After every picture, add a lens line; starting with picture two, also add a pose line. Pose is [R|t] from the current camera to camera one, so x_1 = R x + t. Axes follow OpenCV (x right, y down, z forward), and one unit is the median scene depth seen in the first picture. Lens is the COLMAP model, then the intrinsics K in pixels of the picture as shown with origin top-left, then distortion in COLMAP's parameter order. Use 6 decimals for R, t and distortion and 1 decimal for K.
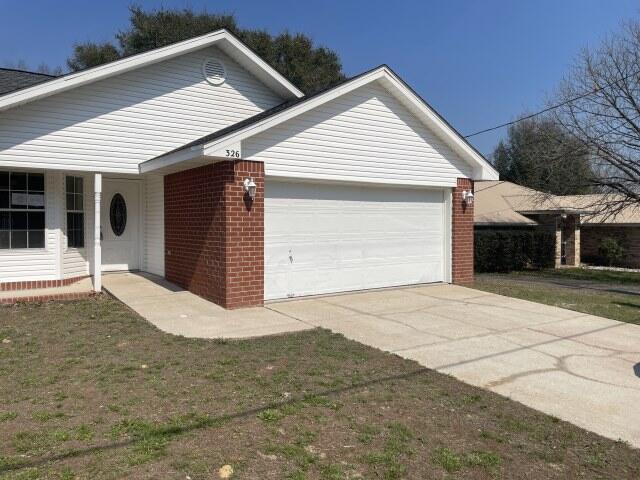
lens RADIAL K [[499.8, 0, 318.6], [0, 499.8, 230.0], [0, 0, 1]] dist [0.113037, -0.151588]
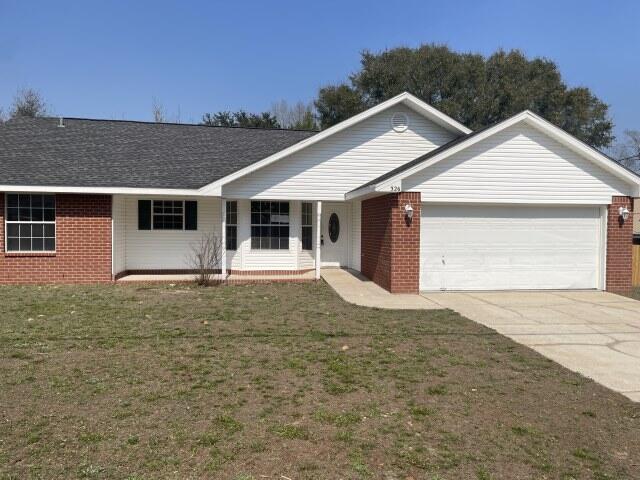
lens RADIAL K [[499.8, 0, 318.6], [0, 499.8, 230.0], [0, 0, 1]] dist [0.113037, -0.151588]
pose [[0.898180, 0.006827, -0.439575, 0.216778], [-0.013807, 0.999824, -0.012684, -0.006089], [0.439412, 0.017462, 0.898116, -0.335377]]
